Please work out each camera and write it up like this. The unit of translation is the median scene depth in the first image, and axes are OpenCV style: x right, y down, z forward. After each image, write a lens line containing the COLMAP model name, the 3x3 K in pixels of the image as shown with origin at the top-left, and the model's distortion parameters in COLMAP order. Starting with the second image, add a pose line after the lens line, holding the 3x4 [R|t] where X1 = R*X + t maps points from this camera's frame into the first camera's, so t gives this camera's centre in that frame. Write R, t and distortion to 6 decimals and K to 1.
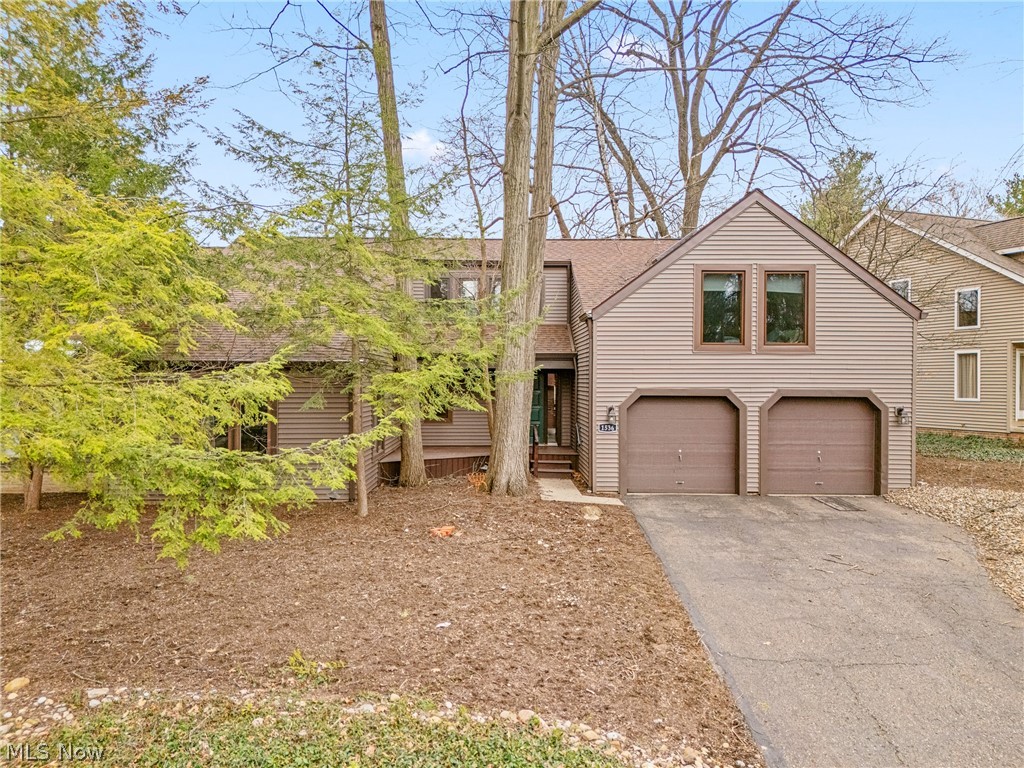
lens RADIAL K [[750.9, 0, 515.6], [0, 750.9, 393.0], [0, 0, 1]] dist [0.061597, -0.029278]
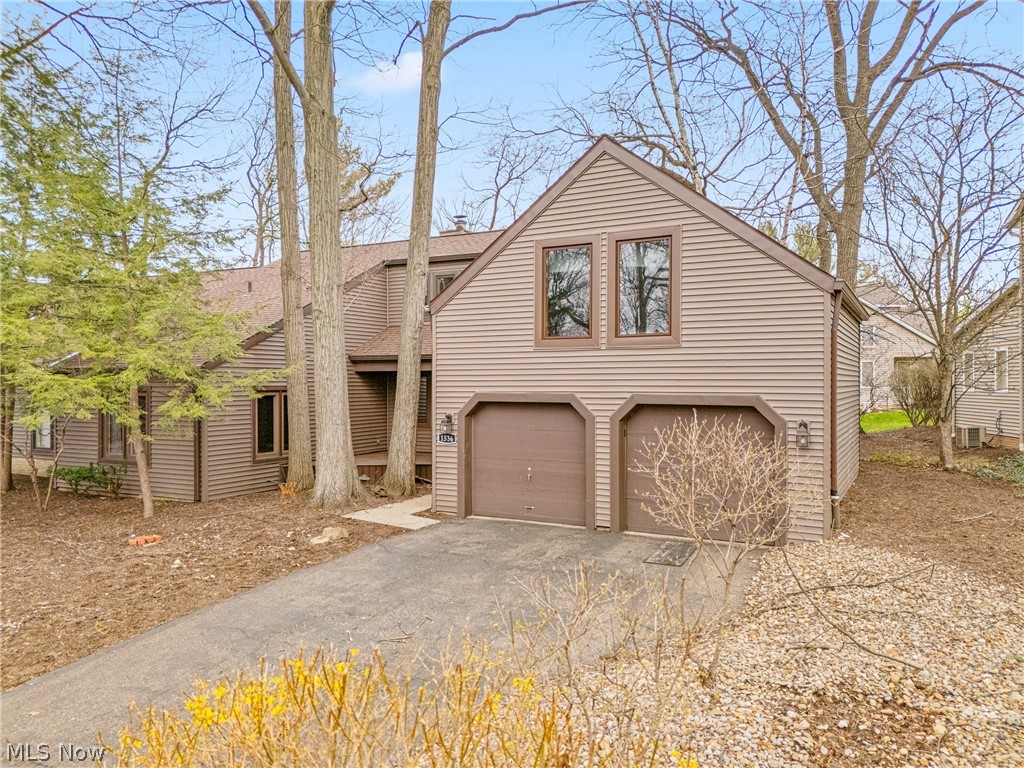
lens RADIAL K [[750.9, 0, 512.8], [0, 750.9, 389.5], [0, 0, 1]] dist [0.061597, -0.029278]
pose [[0.871292, -0.000783, -0.490763, 0.610233], [-0.002704, 0.999976, -0.006396, -0.004653], [0.490757, 0.006900, 0.871269, 0.281100]]
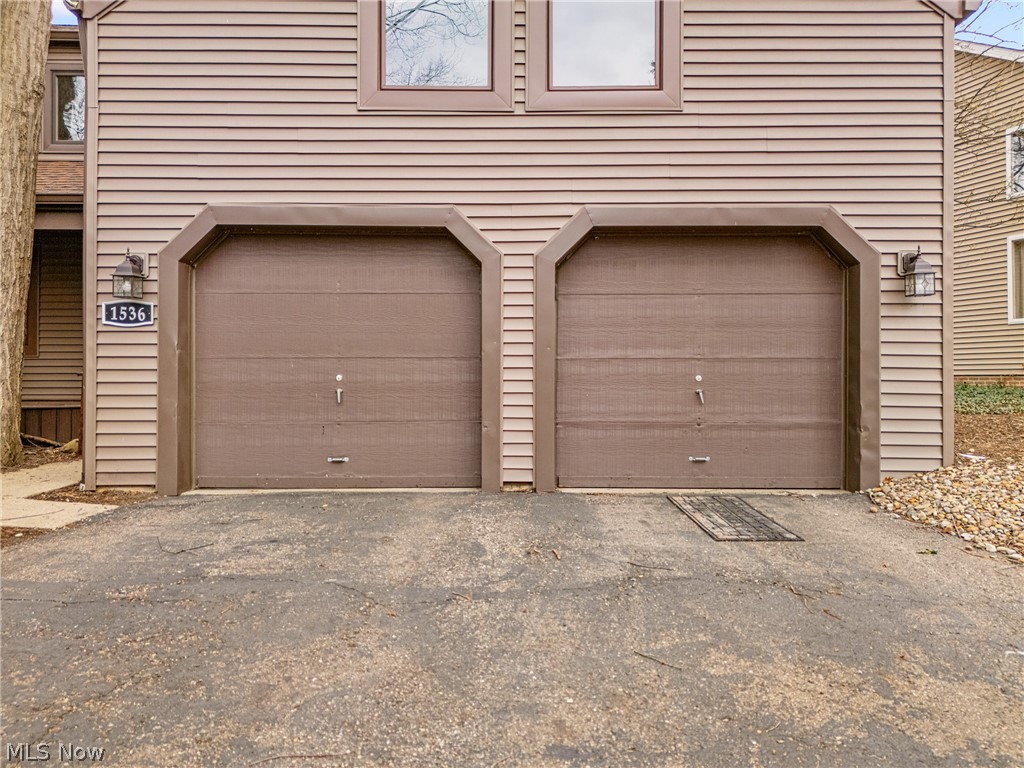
lens RADIAL K [[750.9, 0, 509.3], [0, 750.9, 379.7], [0, 0, 1]] dist [0.061597, -0.029278]
pose [[0.999807, -0.005070, -0.019003, 0.315805], [0.004840, 0.999915, -0.012092, 0.084006], [0.019062, 0.011997, 0.999746, 0.624624]]
